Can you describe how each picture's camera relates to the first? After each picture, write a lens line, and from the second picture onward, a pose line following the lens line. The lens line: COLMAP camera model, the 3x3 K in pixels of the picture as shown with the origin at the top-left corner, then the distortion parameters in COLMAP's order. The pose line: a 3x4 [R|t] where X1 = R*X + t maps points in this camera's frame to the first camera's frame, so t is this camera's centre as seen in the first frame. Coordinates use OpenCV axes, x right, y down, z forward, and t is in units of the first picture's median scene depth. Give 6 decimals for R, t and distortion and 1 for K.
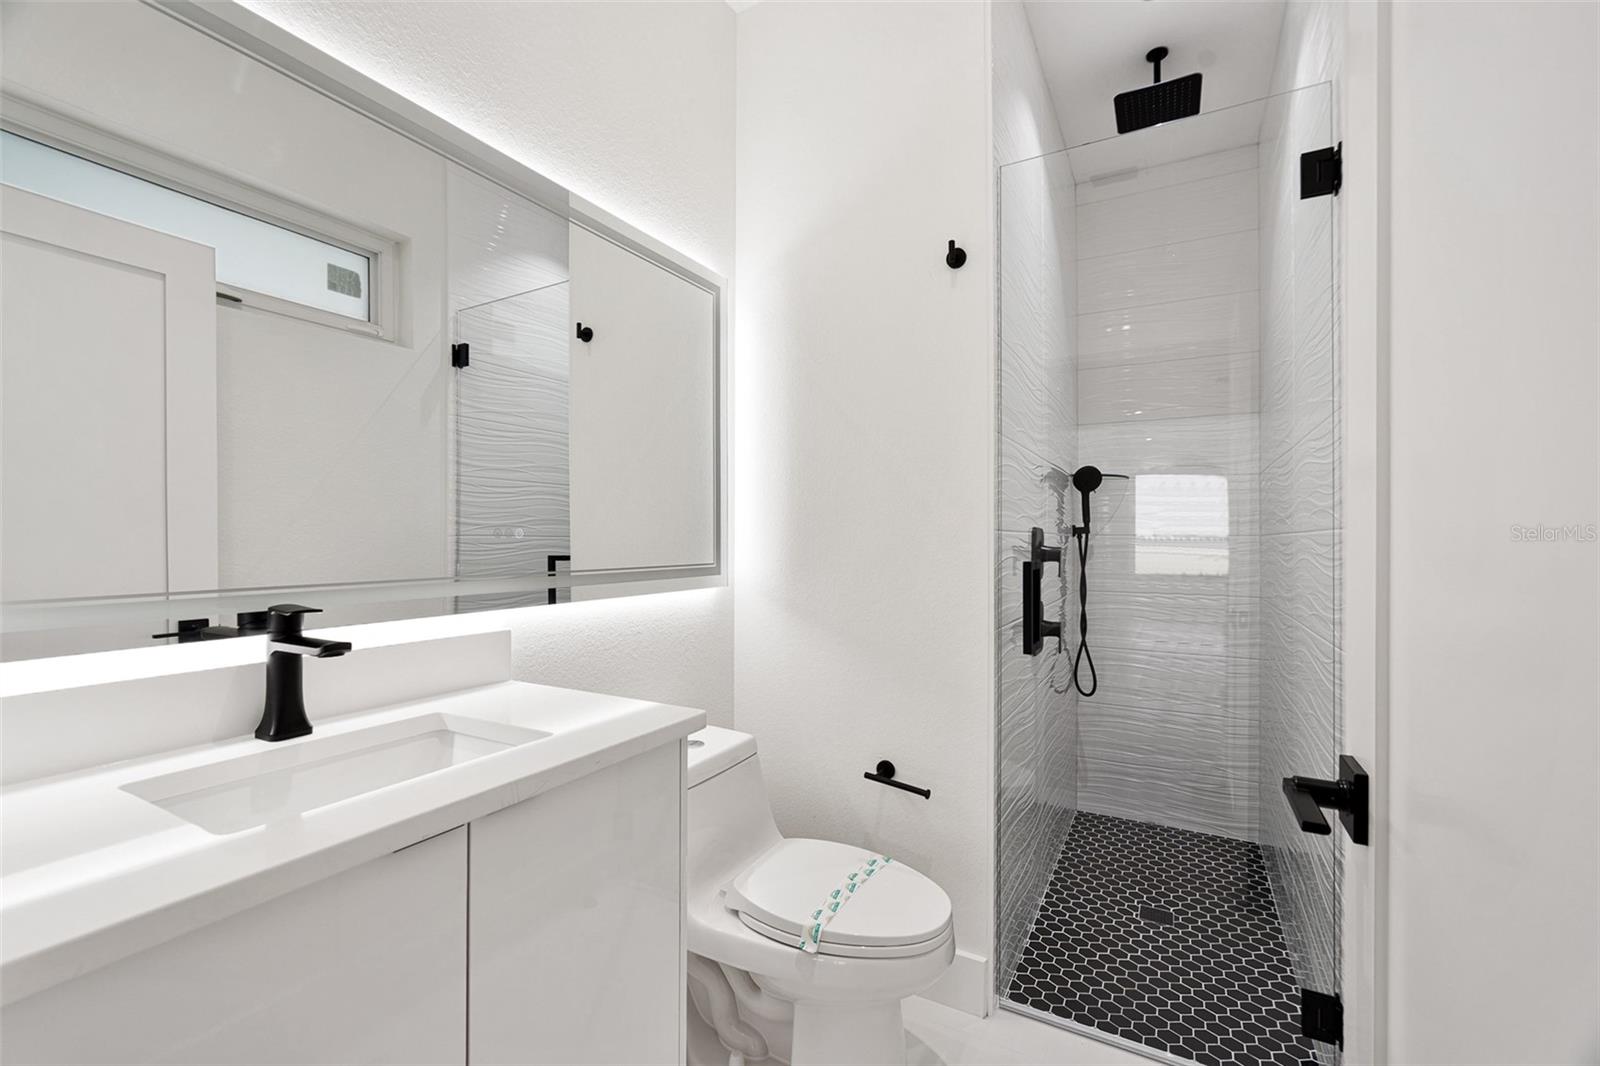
lens RADIAL K [[693.7, 0, 803.2], [0, 693.7, 536.7], [0, 0, 1]] dist [-0.000948, 0.000007]
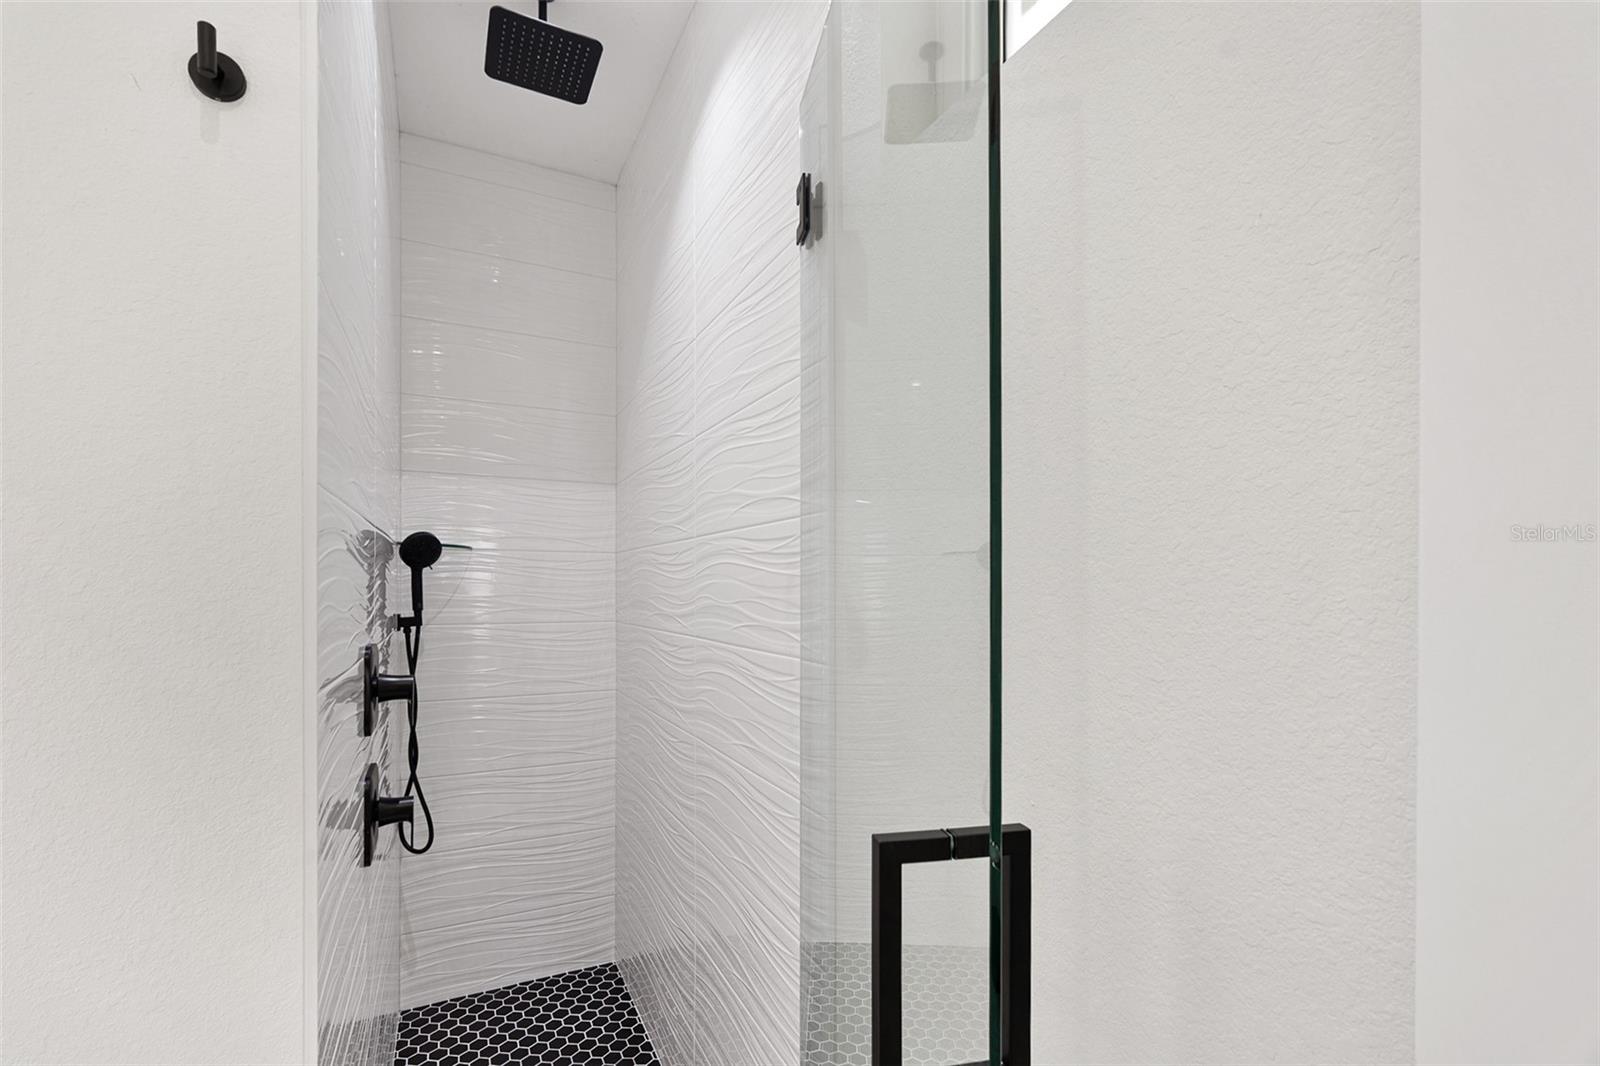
lens RADIAL K [[718.8, 0, 799.4], [0, 718.8, 582.5], [0, 0, 1]] dist [0.001147, 0.000256]
pose [[0.587914, 0.000735, 0.808923, 0.038707], [0.001828, 0.999996, -0.002237, -0.046291], [-0.808921, 0.002794, 0.587911, 0.241797]]
